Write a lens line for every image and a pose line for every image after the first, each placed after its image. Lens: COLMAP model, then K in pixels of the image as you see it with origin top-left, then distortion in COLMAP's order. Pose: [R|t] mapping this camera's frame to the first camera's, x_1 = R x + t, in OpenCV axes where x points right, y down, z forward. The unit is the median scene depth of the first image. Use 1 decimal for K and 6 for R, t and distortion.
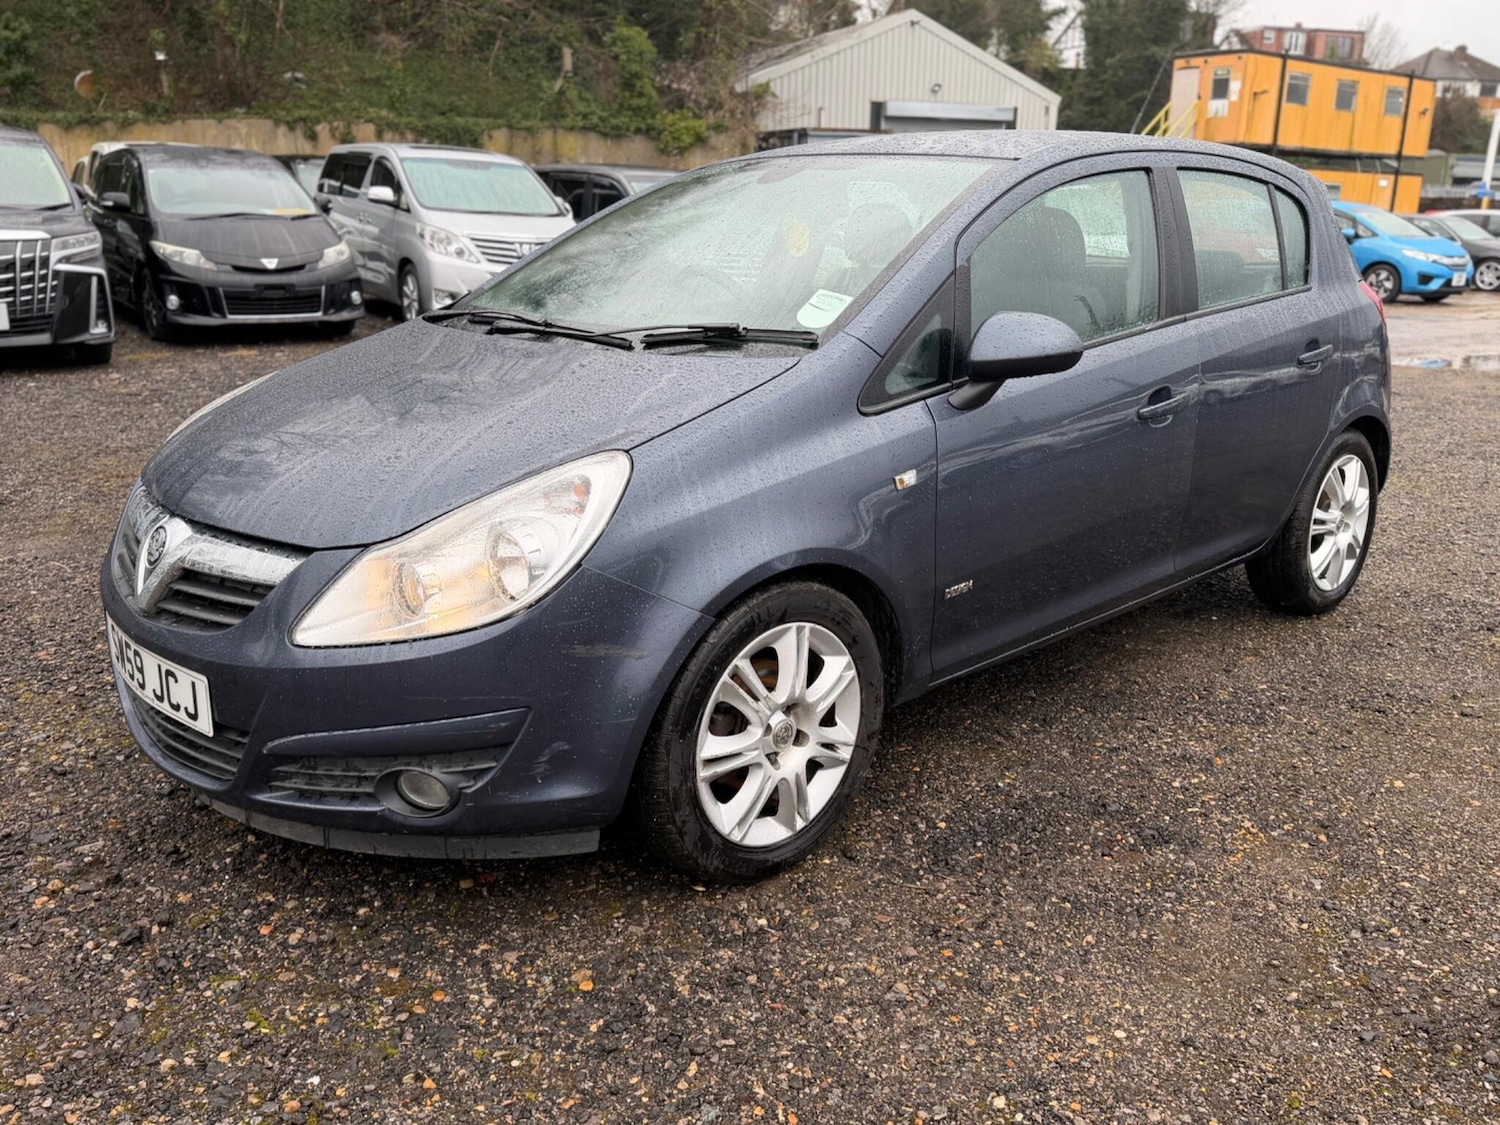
lens RADIAL K [[1271.6, 0, 744.5], [0, 1271.6, 562.2], [0, 0, 1]] dist [0.010755, -0.021864]
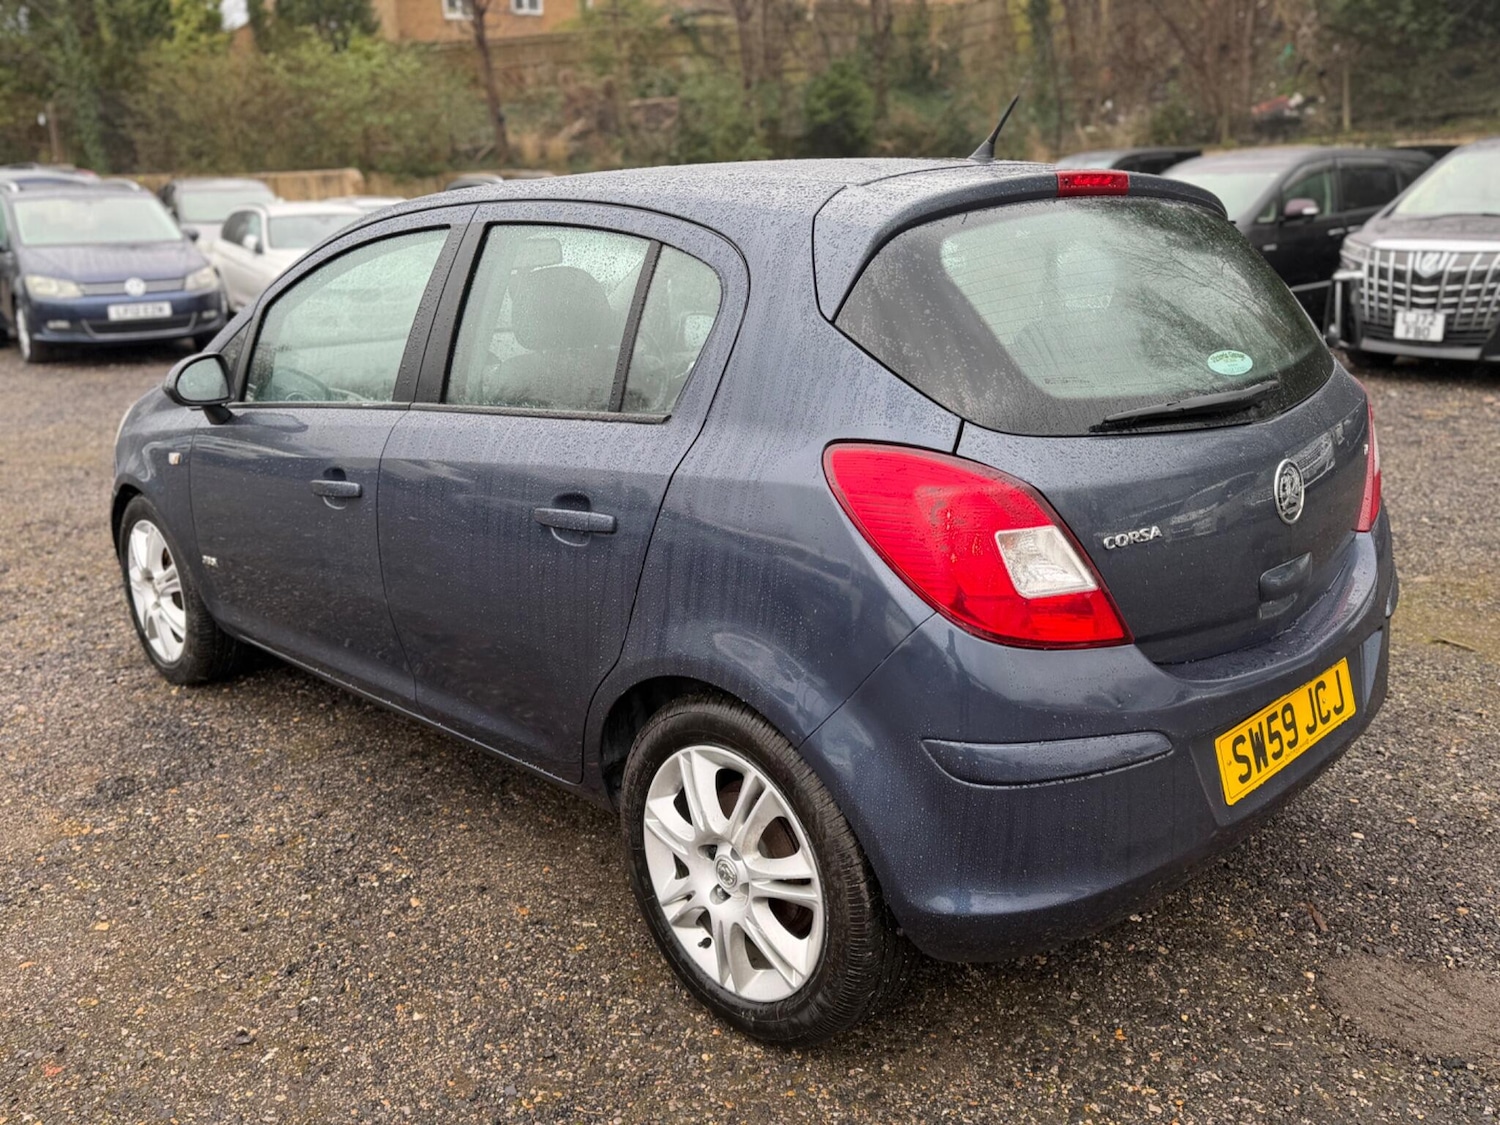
lens RADIAL K [[1271.6, 0, 744.5], [0, 1271.6, 562.2], [0, 0, 1]] dist [0.010755, -0.021864]
pose [[0.002041, 0.254270, -0.967131, 1.524371], [-0.243154, 0.938233, 0.246159, -0.459767], [0.969985, 0.234660, 0.063741, 1.540707]]
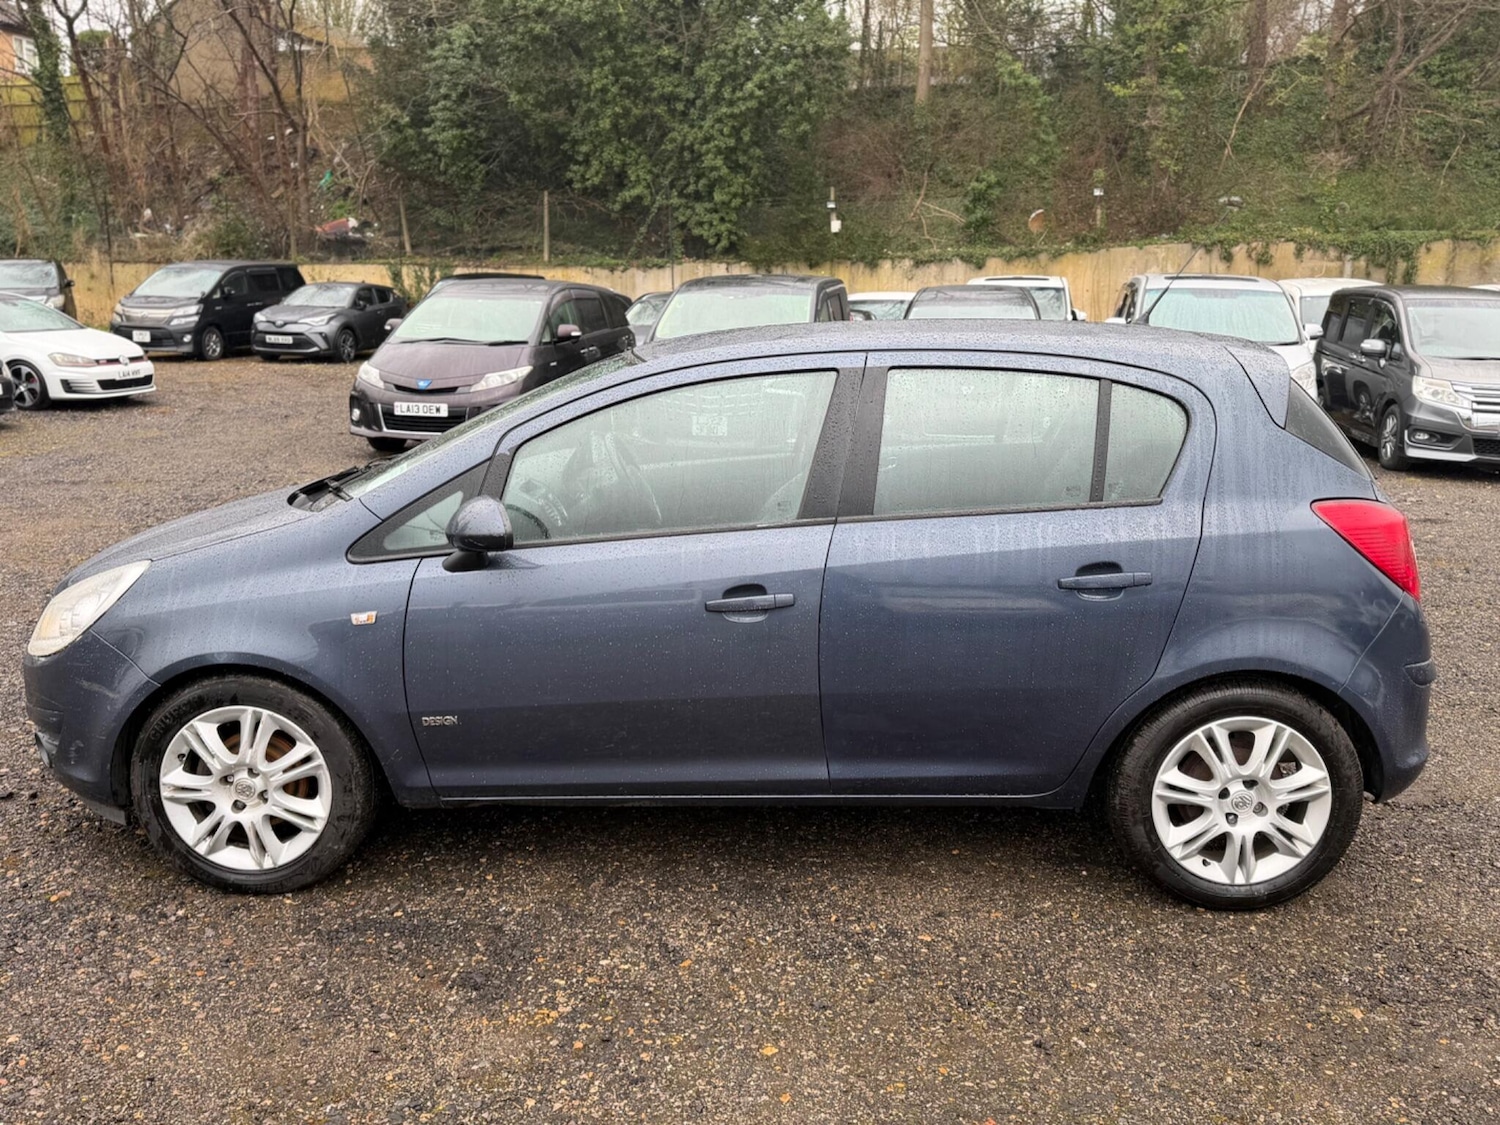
lens RADIAL K [[1279.8, 0, 746.0], [0, 1279.8, 542.2], [0, 0, 1]] dist [0.089480, -0.156743]
pose [[0.703360, 0.118423, -0.700900, 1.276757], [-0.185841, 0.982366, -0.020514, -0.182812], [0.686111, 0.144685, 0.712964, 0.329828]]
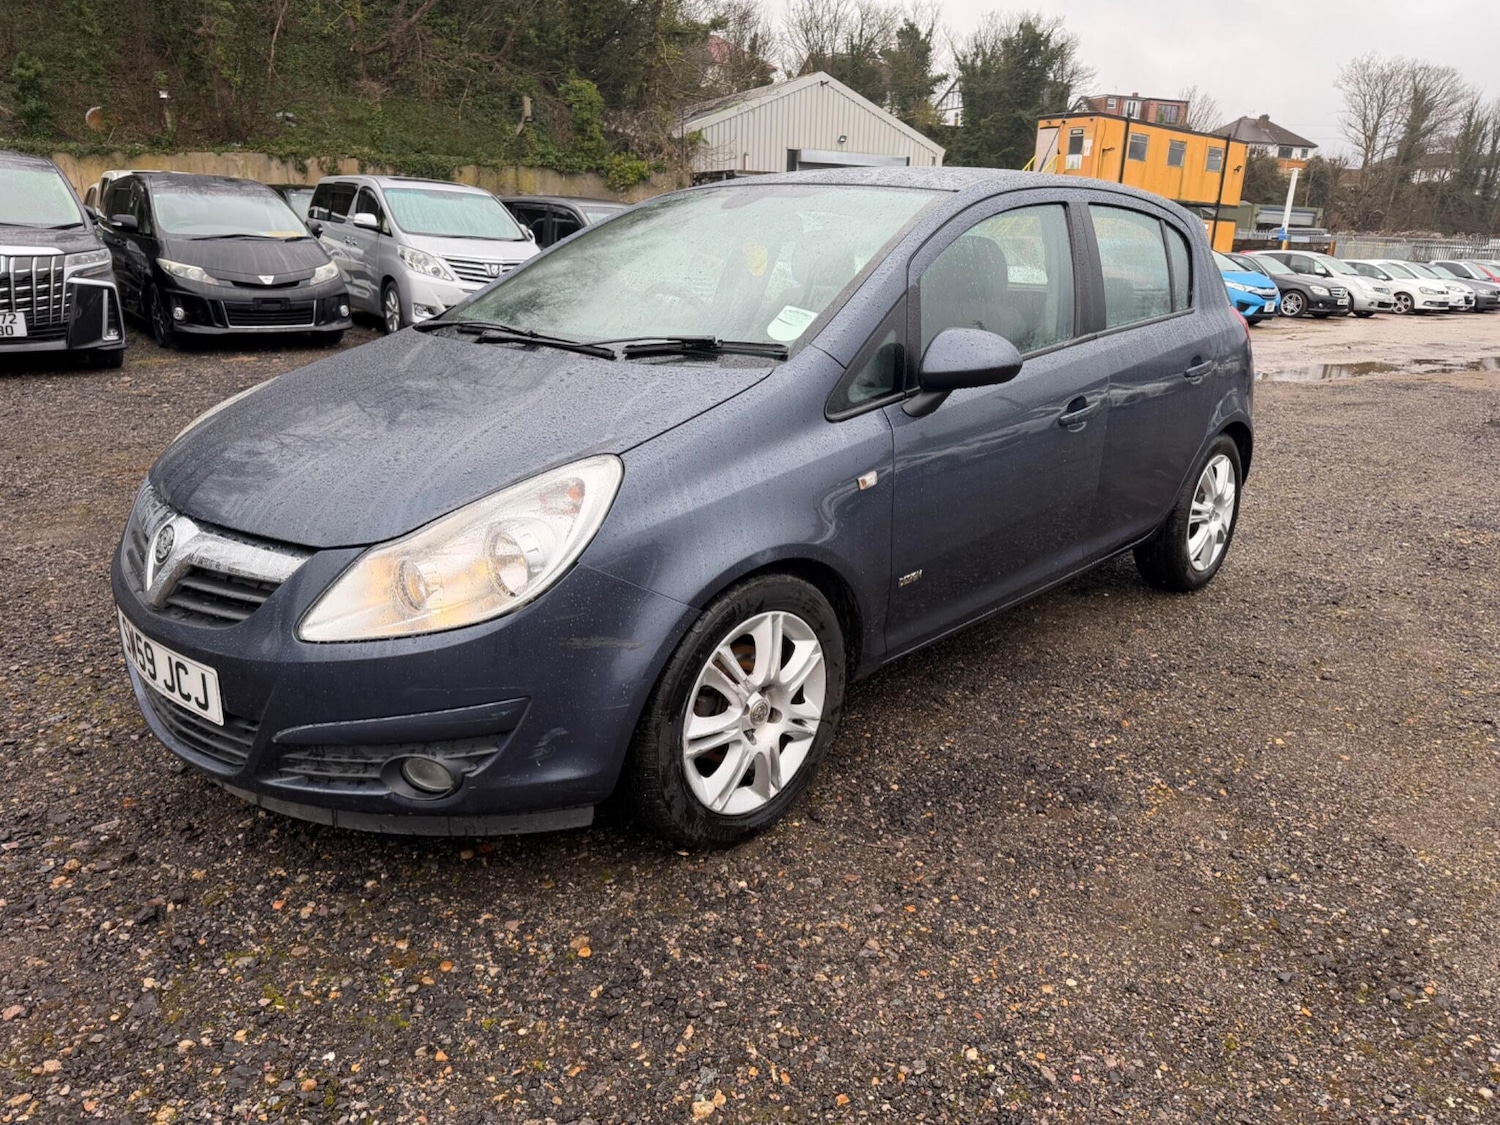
lens RADIAL K [[1061.1, 0, 755.9], [0, 1061.1, 570.3], [0, 0, 1]] dist [-0.003174, -0.003879]
pose [[0.997346, -0.005879, 0.072574, -0.036180], [0.003650, 0.999519, 0.030808, -0.015270], [-0.072721, -0.030461, 0.996887, 0.086468]]
